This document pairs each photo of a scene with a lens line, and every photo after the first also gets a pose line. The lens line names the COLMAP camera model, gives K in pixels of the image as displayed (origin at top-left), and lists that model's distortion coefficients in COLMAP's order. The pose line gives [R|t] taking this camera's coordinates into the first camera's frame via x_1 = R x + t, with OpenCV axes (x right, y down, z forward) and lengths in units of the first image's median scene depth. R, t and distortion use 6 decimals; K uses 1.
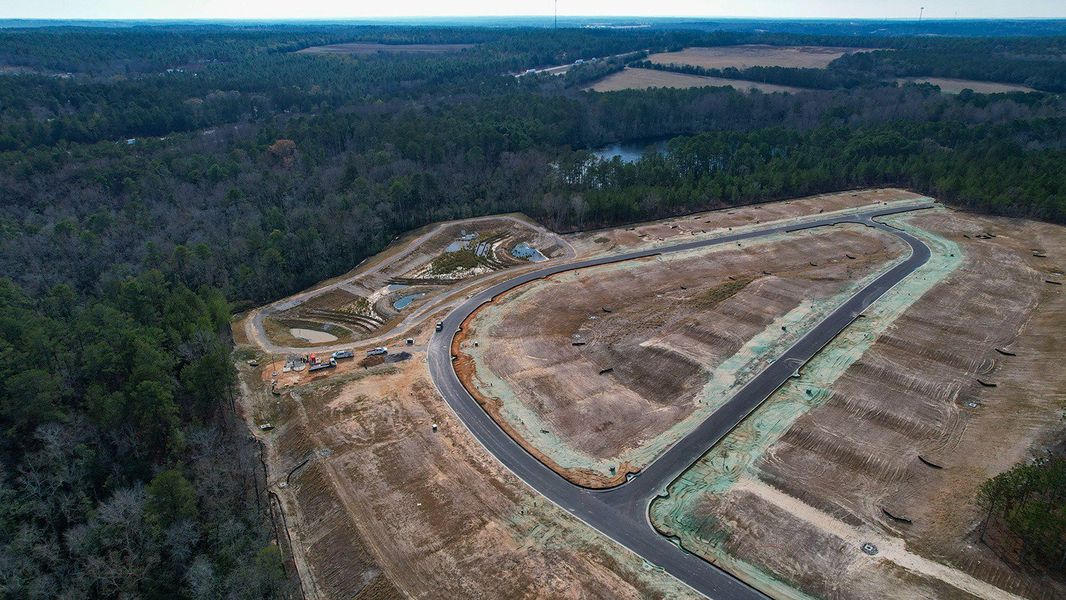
lens RADIAL K [[680.4, 0, 542.2], [0, 680.4, 299.6], [0, 0, 1]] dist [-0.073568, 0.062391]
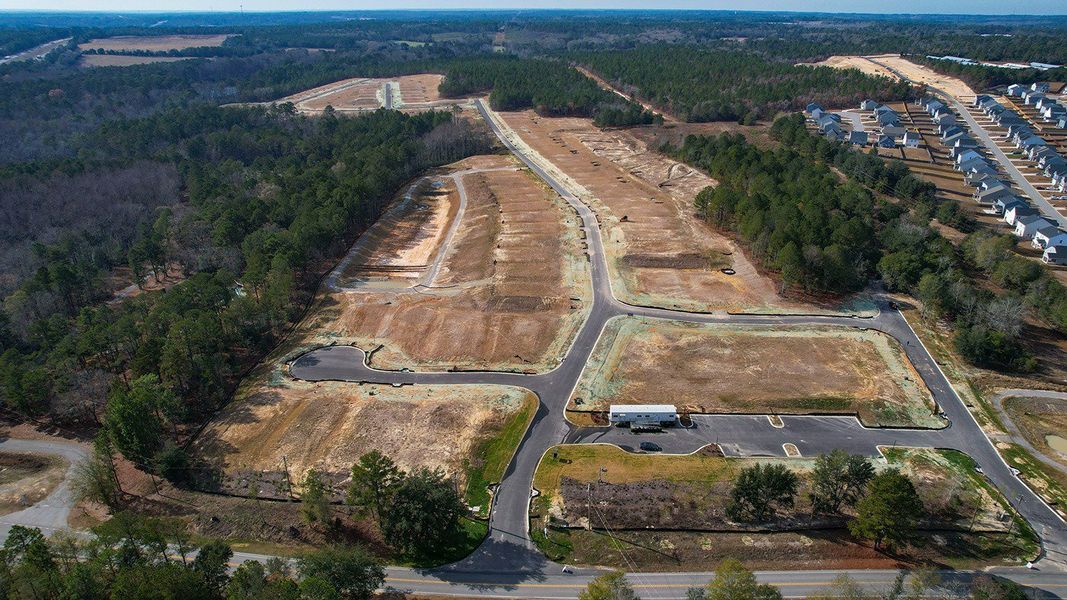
lens RADIAL K [[681.0, 0, 541.0], [0, 681.0, 300.9], [0, 0, 1]] dist [-0.073568, 0.062391]
pose [[0.553302, -0.331190, 0.764310, -1.781194], [0.322025, 0.931267, 0.170415, 0.563103], [-0.768216, 0.151836, 0.621924, -1.400443]]
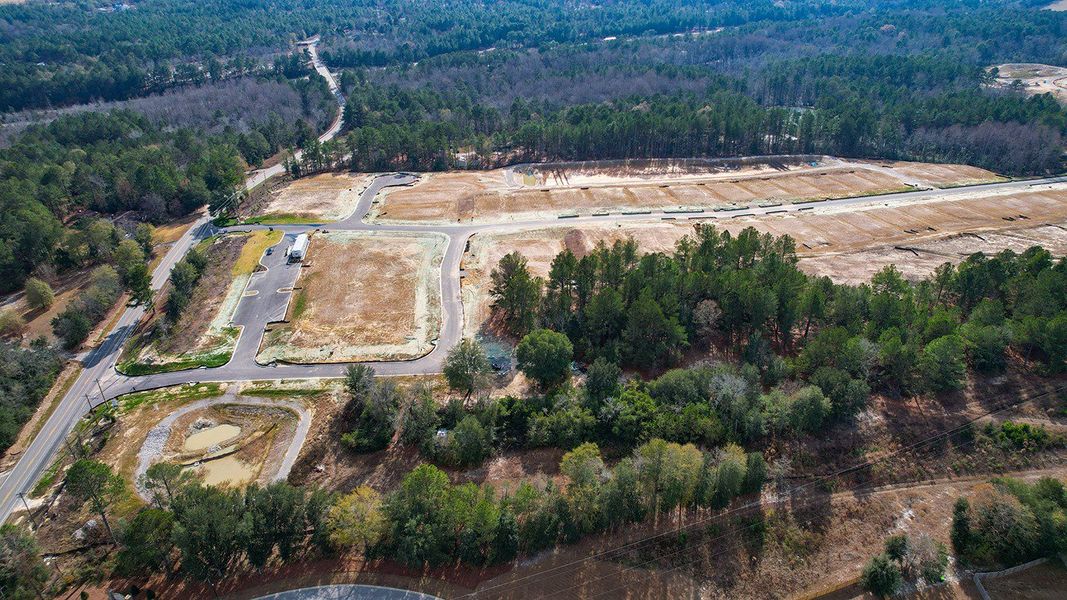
lens RADIAL K [[681.0, 0, 542.5], [0, 681.0, 299.4], [0, 0, 1]] dist [-0.073568, 0.062391]
pose [[0.906691, 0.194862, -0.374086, -0.632556], [-0.158423, 0.979282, 0.126131, 0.688159], [0.390913, -0.055098, 0.918777, -1.818087]]
